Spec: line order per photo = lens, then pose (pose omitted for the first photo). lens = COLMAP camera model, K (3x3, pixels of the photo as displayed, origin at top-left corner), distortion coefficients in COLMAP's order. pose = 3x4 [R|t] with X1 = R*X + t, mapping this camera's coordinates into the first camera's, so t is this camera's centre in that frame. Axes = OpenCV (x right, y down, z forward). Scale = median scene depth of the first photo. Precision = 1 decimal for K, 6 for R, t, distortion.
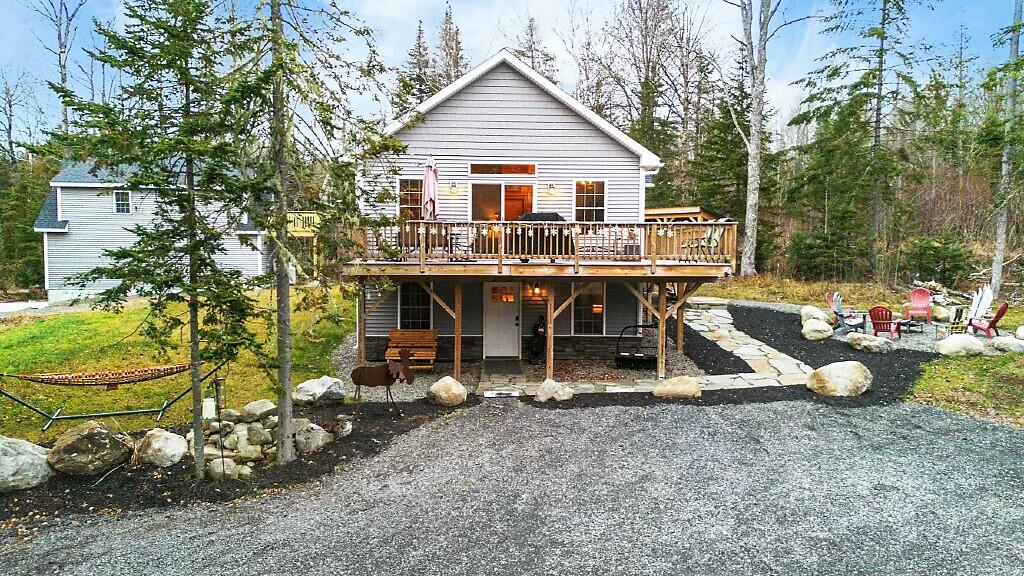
lens RADIAL K [[797.8, 0, 553.8], [0, 797.8, 284.2], [0, 0, 1]] dist [0.108436, -0.124929]
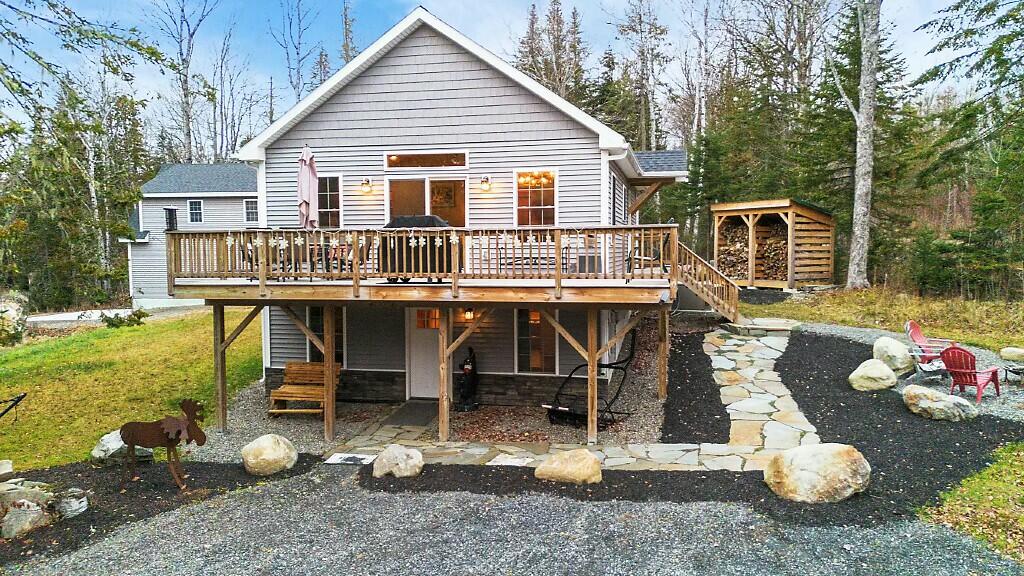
lens RADIAL K [[797.8, 0, 553.8], [0, 797.8, 284.2], [0, 0, 1]] dist [0.108436, -0.124929]
pose [[0.956436, 0.002570, -0.291931, 0.285689], [-0.001637, 0.999993, 0.003439, -0.024940], [0.291938, -0.002811, 0.956433, 0.281796]]
